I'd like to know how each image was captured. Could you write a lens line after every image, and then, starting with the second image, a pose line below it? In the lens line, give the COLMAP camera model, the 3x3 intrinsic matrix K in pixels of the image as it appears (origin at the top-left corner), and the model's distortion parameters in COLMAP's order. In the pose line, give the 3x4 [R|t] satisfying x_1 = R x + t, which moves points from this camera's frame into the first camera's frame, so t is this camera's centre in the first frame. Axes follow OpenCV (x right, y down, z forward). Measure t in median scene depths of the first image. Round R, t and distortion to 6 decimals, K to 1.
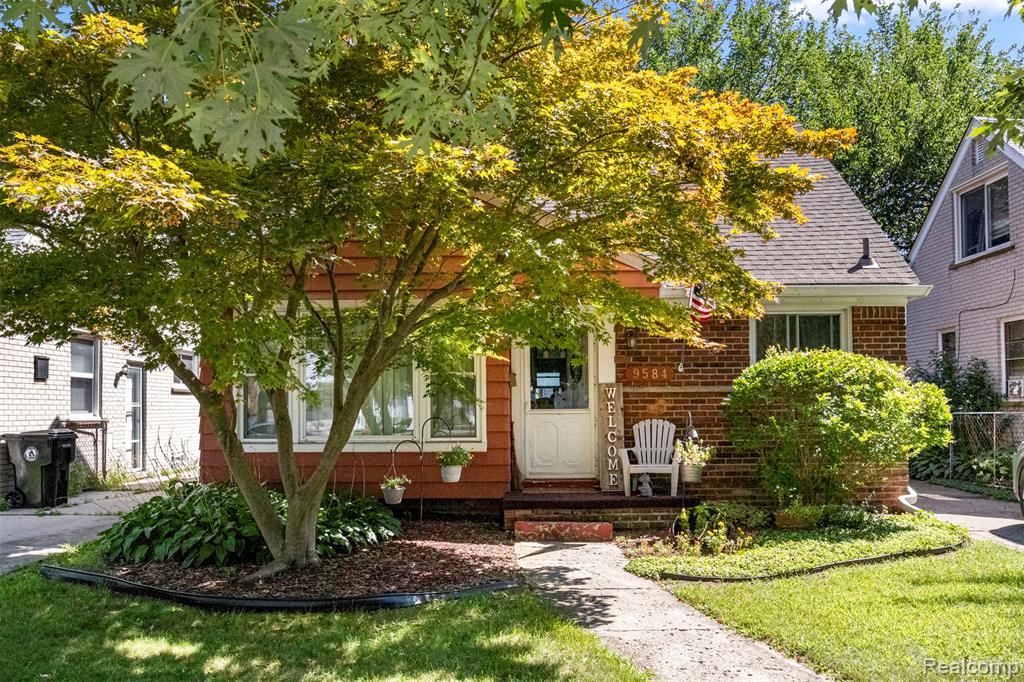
lens RADIAL K [[836.7, 0, 512.0], [0, 836.7, 341.0], [0, 0, 1]] dist [-0.036659, -0.005291]
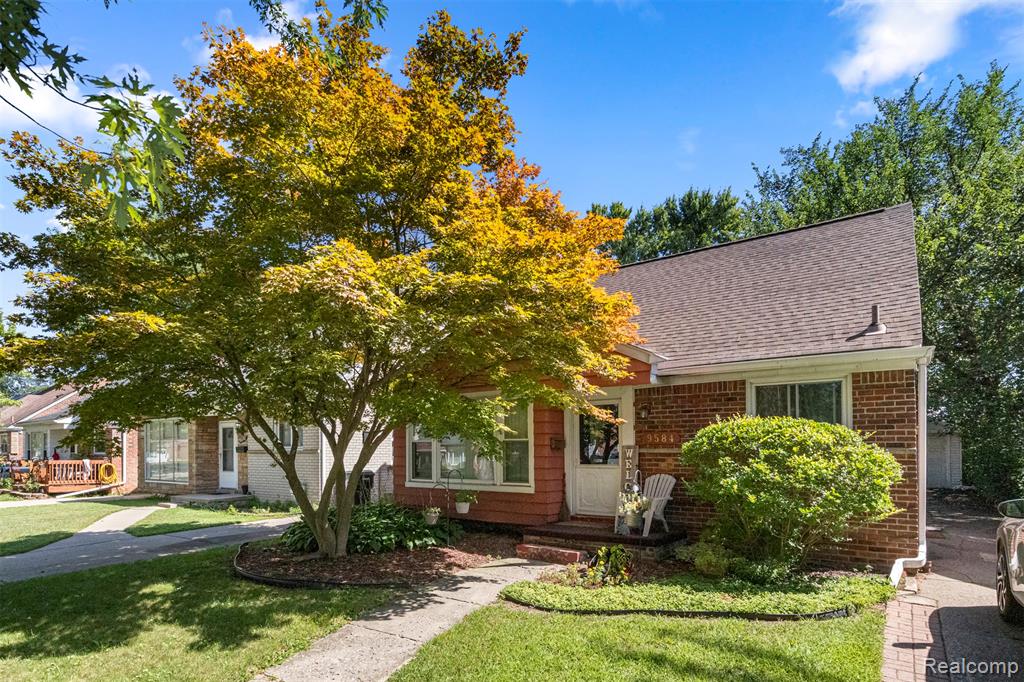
lens RADIAL K [[530.3, 0, 515.6], [0, 530.3, 423.0], [0, 0, 1]] dist [-0.001702, -0.000168]
pose [[0.835959, -0.023045, -0.548308, 0.462825], [0.032243, 0.999454, 0.007153, 0.003425], [0.547844, -0.023659, 0.836246, 0.224846]]
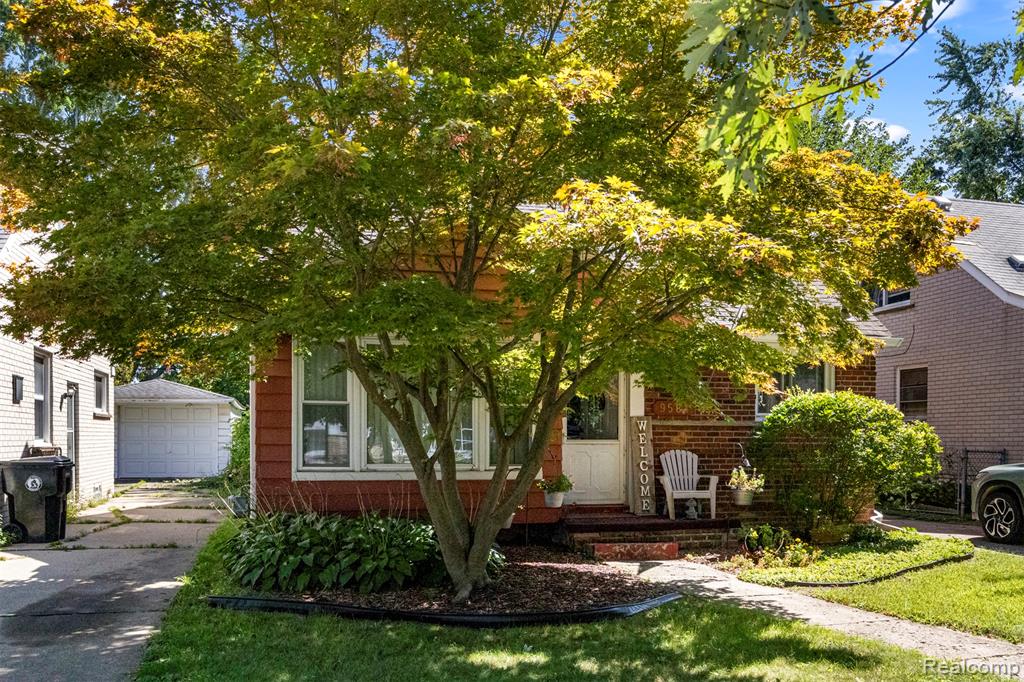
lens RADIAL K [[855.3, 0, 515.2], [0, 855.3, 415.9], [0, 0, 1]] dist [-0.046484, -0.003542]
pose [[0.966508, 0.017666, 0.256027, -0.351424], [-0.031378, 0.998278, 0.049570, 0.000198], [-0.254710, -0.055943, 0.965398, -0.027610]]
